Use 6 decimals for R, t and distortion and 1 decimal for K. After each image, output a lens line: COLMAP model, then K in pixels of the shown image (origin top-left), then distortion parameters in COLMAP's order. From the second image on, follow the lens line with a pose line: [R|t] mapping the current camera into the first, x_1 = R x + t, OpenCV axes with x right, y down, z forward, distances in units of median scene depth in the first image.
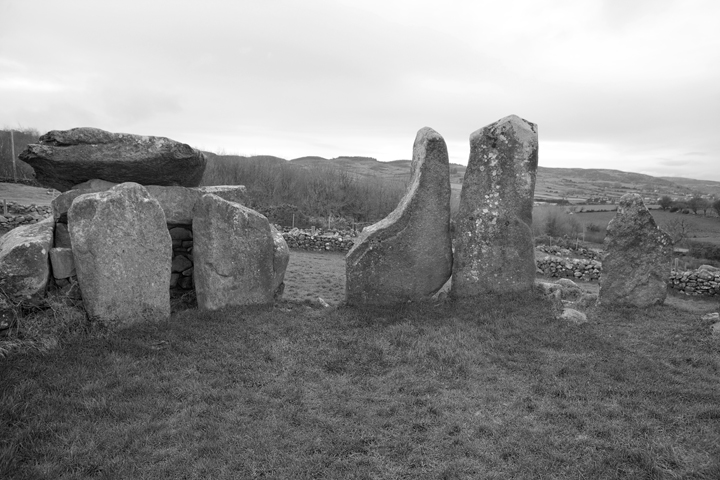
lens RADIAL K [[490.5, 0, 369.4], [0, 490.5, 238.6], [0, 0, 1]] dist [-0.135876, 0.126805]
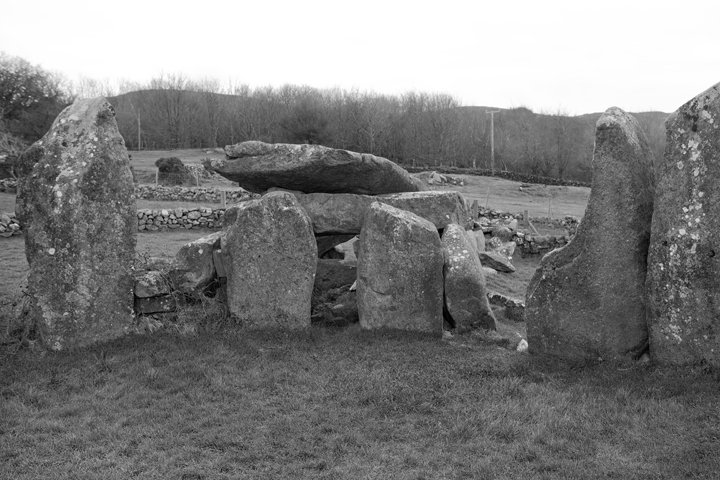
lens RADIAL K [[746.7, 0, 360.0], [0, 746.7, 240.0], [0, 0, 1]] dist [-0.019243, -0.013427]
pose [[0.665689, 0.044520, -0.744900, 0.689719], [-0.063083, 0.998003, 0.003272, -0.023485], [0.743558, 0.044812, 0.667168, 0.043514]]
